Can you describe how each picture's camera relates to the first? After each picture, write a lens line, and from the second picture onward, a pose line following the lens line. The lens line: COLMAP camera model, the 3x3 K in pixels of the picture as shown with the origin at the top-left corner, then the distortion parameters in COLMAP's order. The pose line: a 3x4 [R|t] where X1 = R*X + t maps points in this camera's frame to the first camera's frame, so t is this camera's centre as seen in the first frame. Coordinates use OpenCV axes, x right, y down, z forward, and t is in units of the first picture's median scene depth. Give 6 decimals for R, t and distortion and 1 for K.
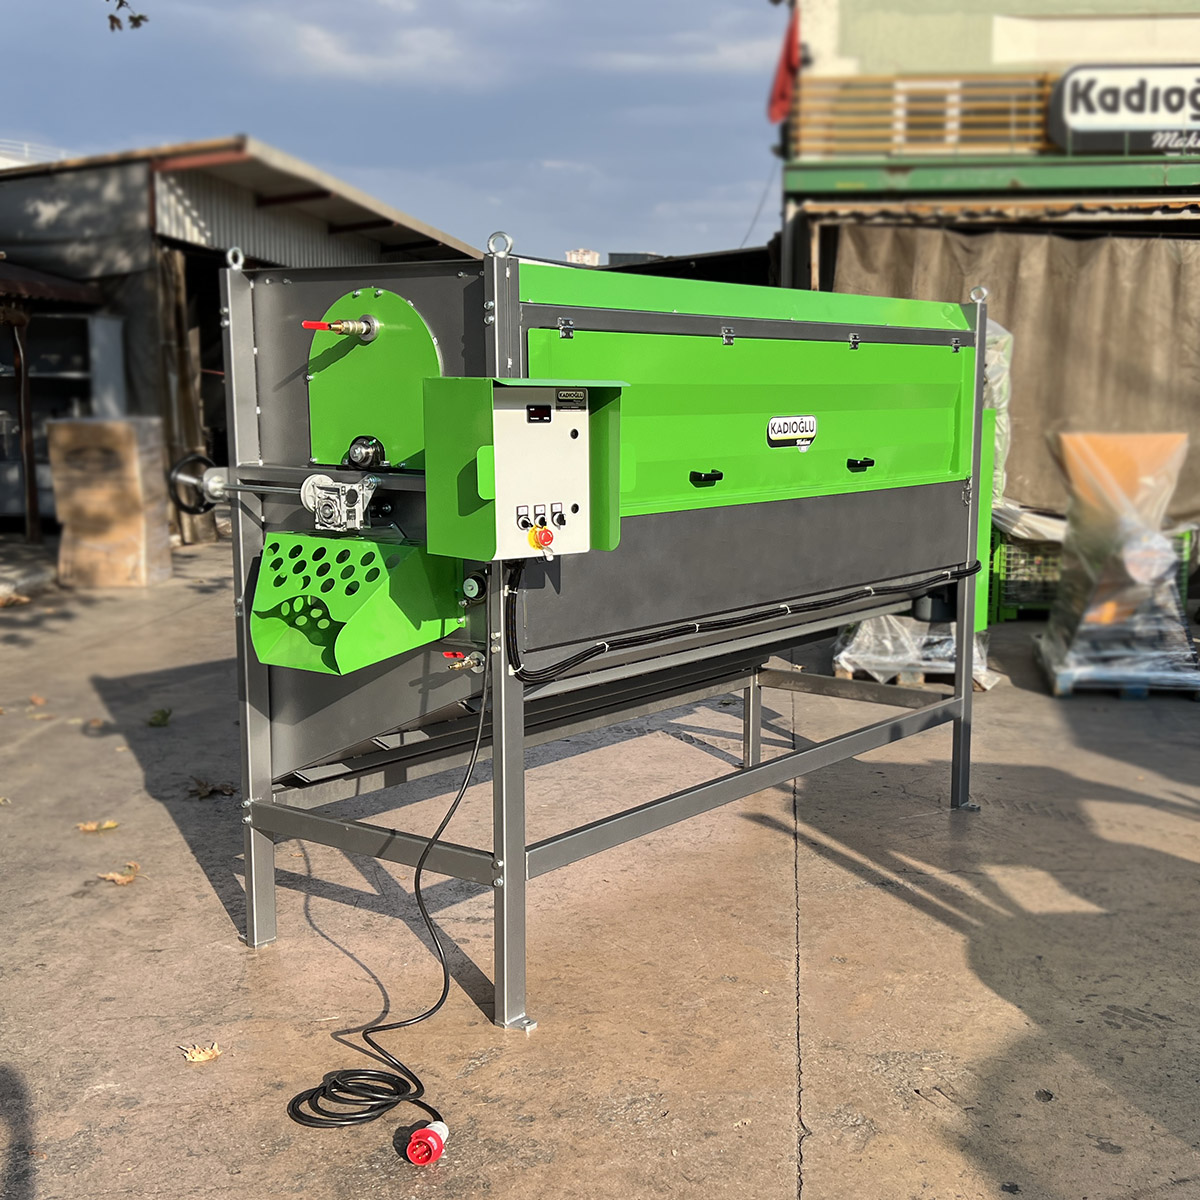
lens RADIAL K [[1371.1, 0, 600.0], [0, 1371.1, 600.0], [0, 0, 1]] dist [0.004235, -0.066722]
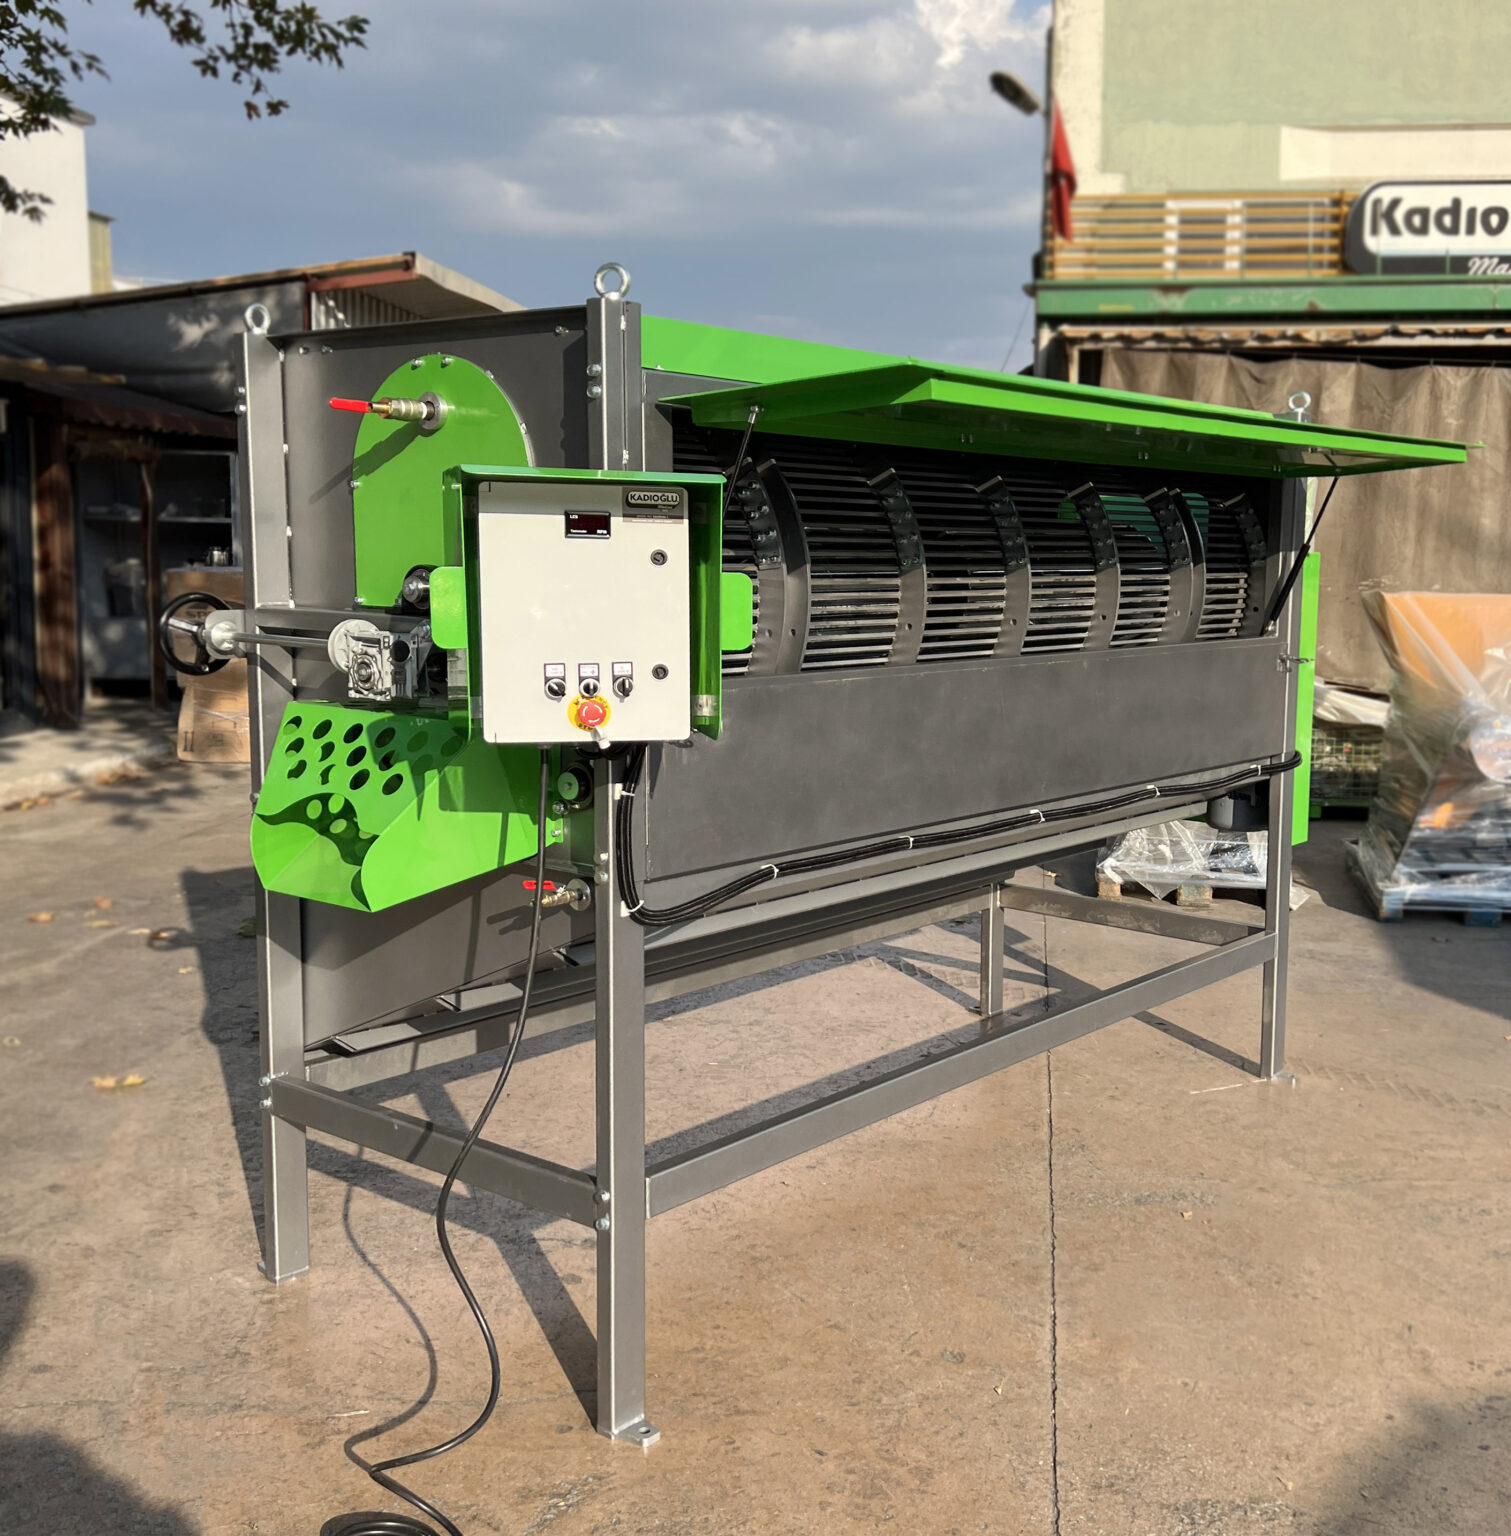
lens RADIAL K [[1368.5, 0, 697.3], [0, 1368.5, 694.1], [0, 0, 1]] dist [0.028628, -0.041716]
pose [[0.994202, 0.013341, -0.106702, 0.031914], [-0.019391, 0.998250, -0.055871, -0.013578], [0.105770, 0.057616, 0.992720, 0.248581]]
